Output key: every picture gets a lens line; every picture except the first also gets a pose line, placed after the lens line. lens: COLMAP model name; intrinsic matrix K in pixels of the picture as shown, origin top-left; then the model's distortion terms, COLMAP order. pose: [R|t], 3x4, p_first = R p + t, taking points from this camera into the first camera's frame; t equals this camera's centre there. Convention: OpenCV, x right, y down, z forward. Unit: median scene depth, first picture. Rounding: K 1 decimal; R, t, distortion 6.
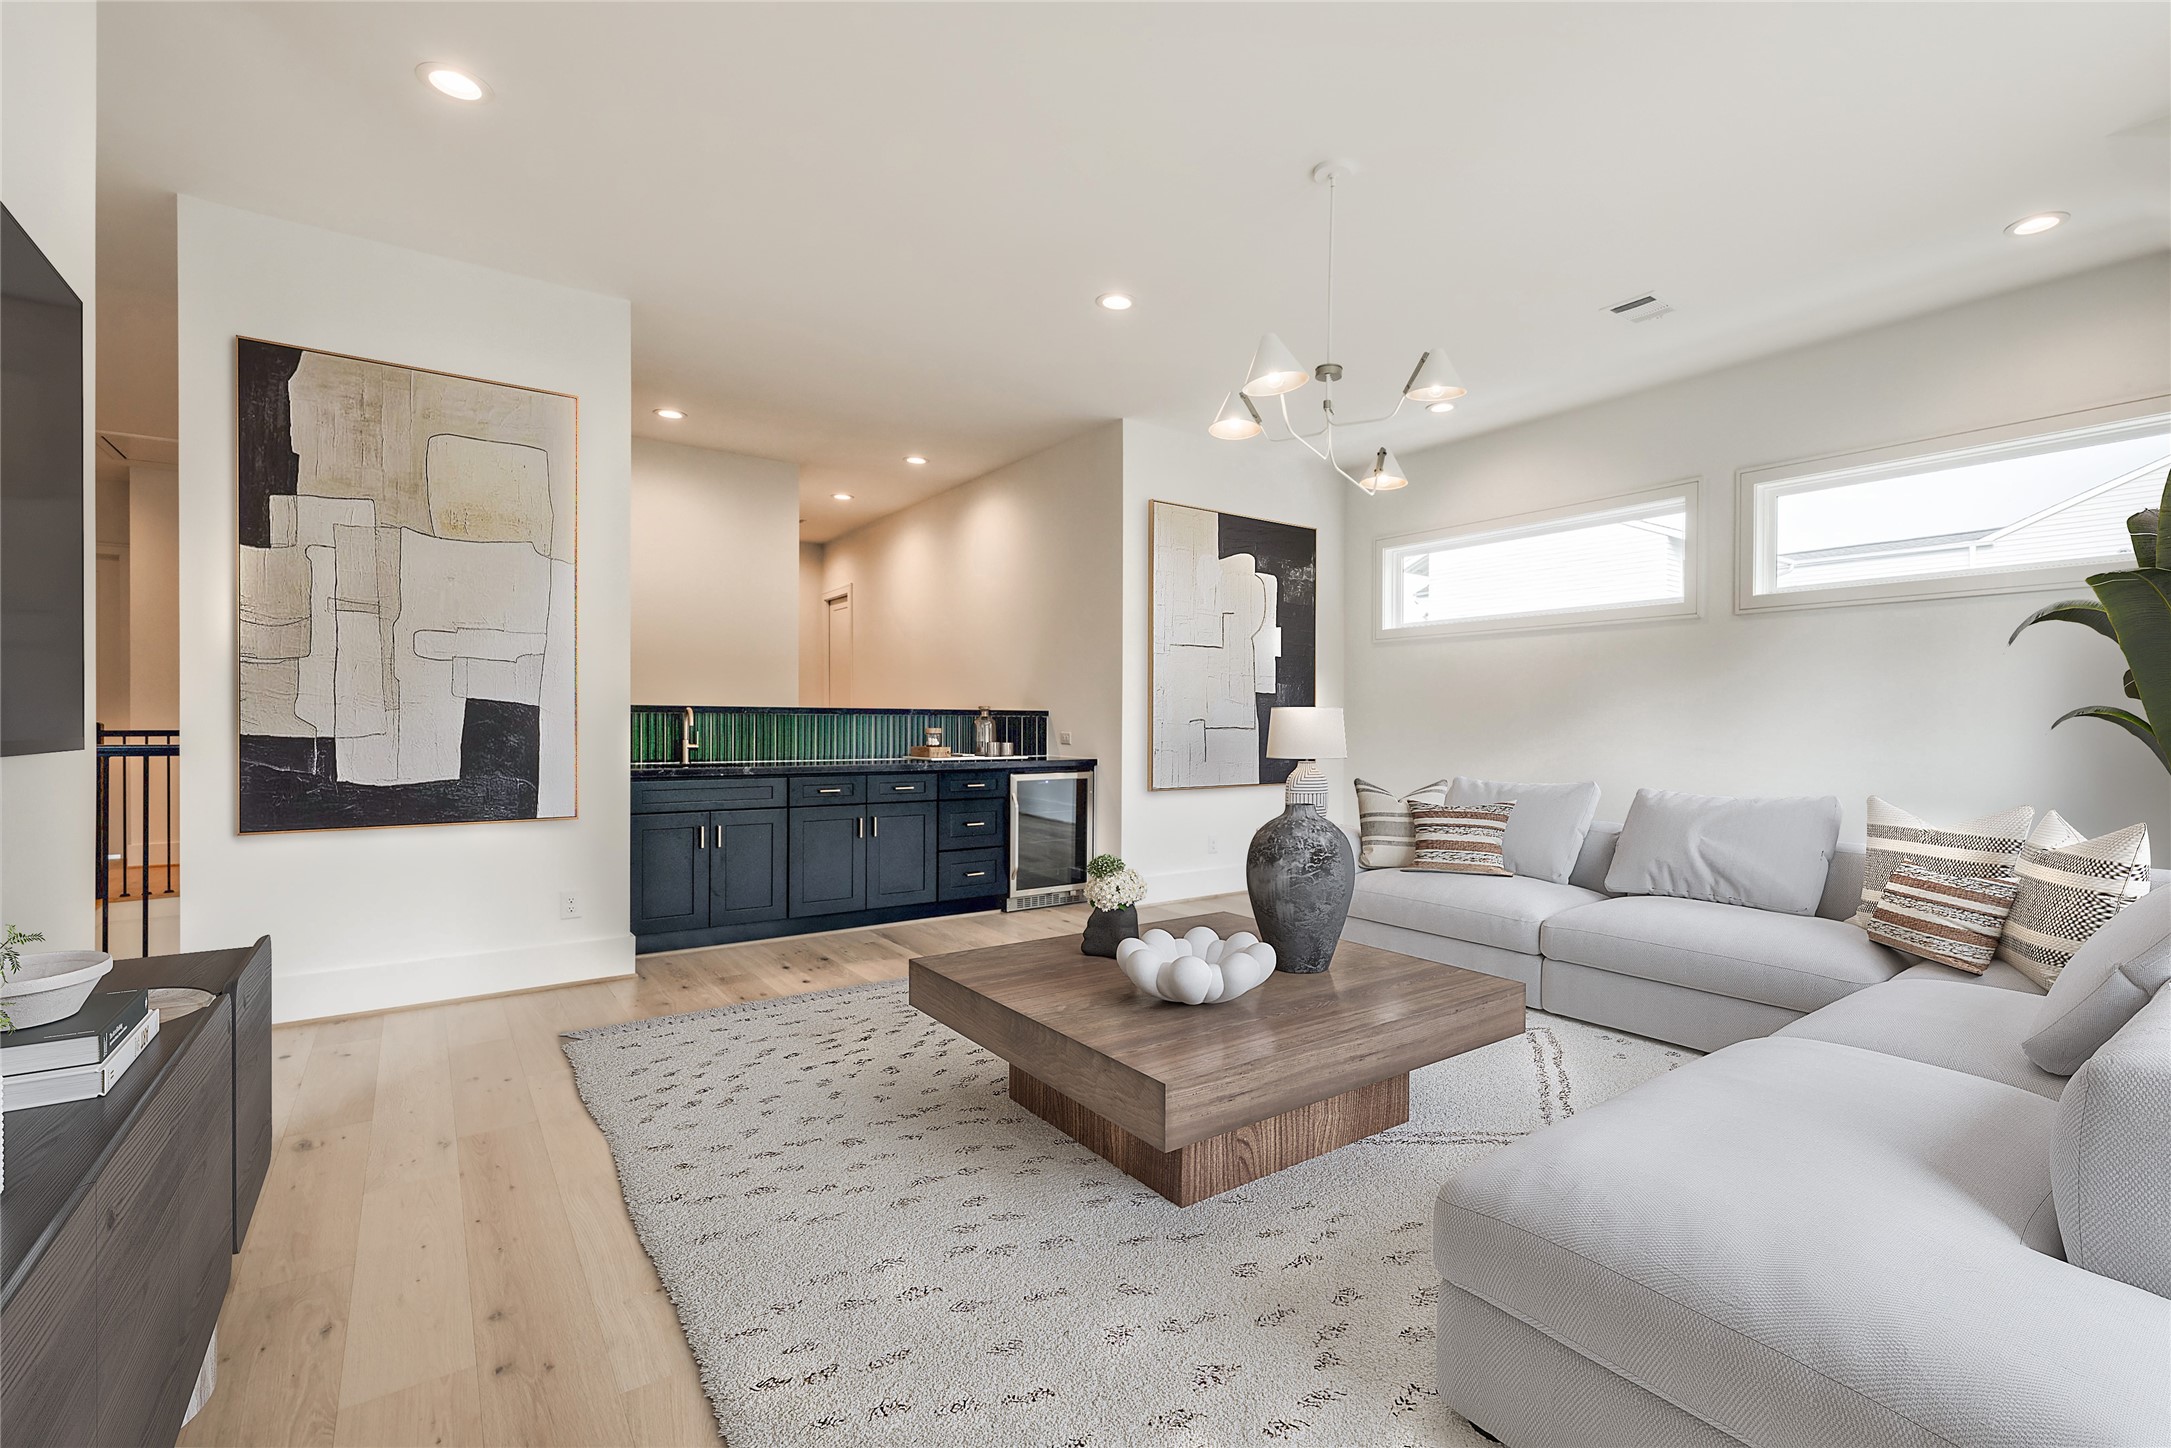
lens RADIAL K [[916.3, 0, 1081.1], [0, 916.3, 731.5], [0, 0, 1]] dist [0.001968, 0.000919]
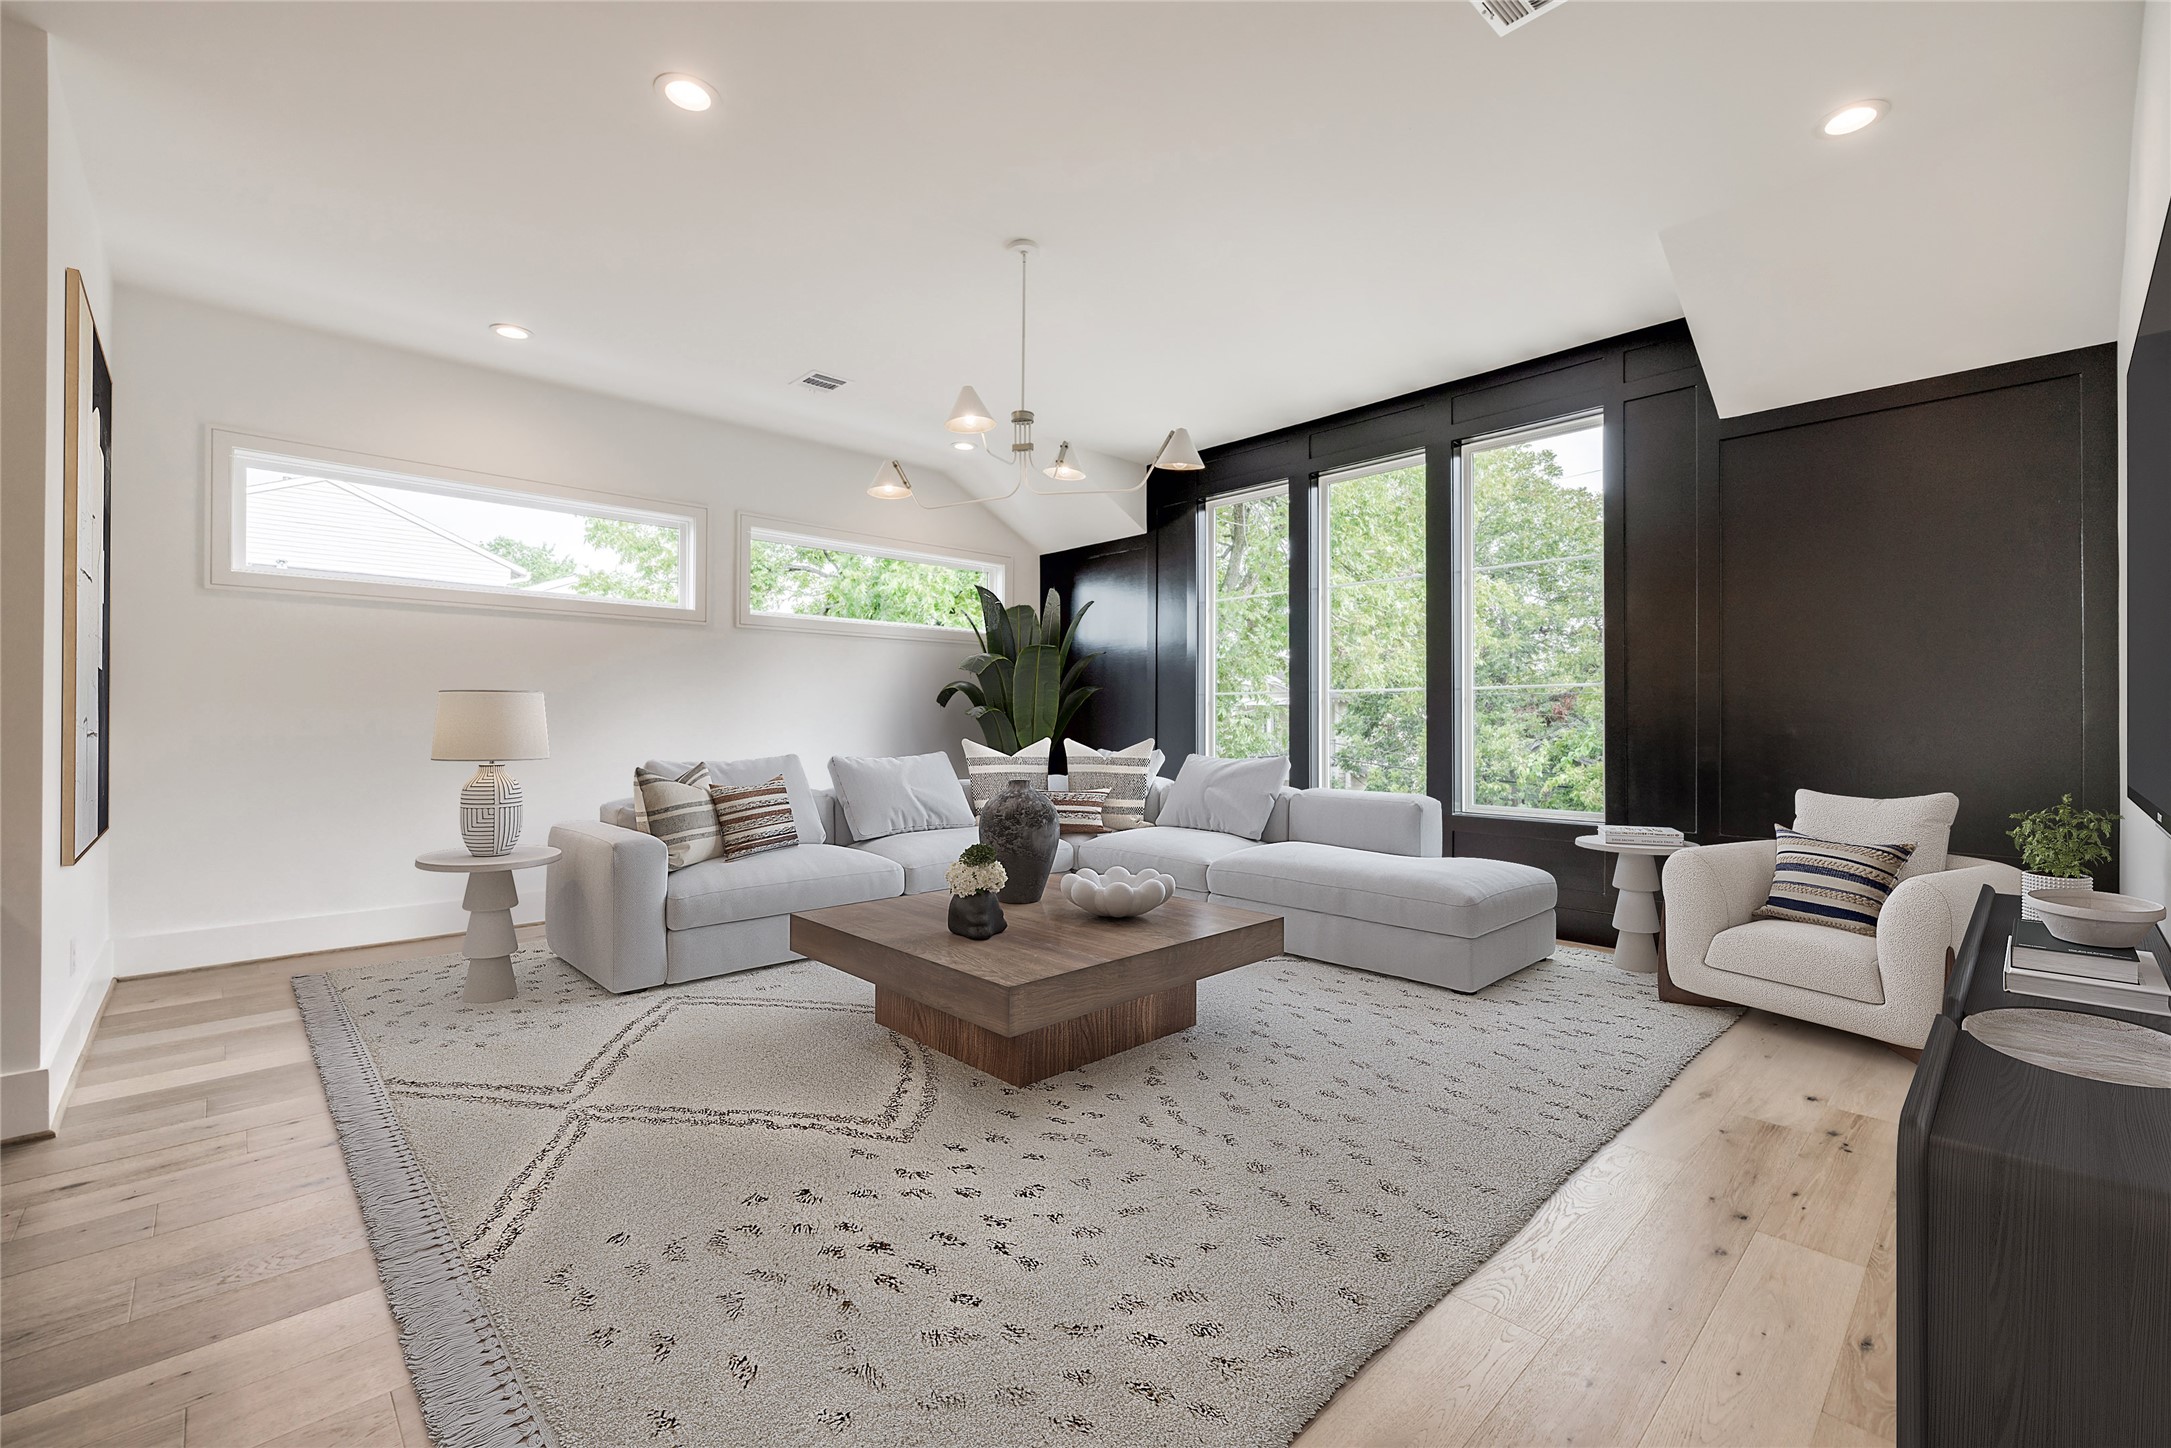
lens RADIAL K [[916.3, 0, 1084.9], [0, 916.3, 714.9], [0, 0, 1]] dist [0.001968, 0.000919]
pose [[-0.136757, 0.012179, 0.990530, -0.648523], [0.014971, 0.999836, -0.010226, 0.015841], [-0.990492, 0.013430, -0.136917, 0.761230]]
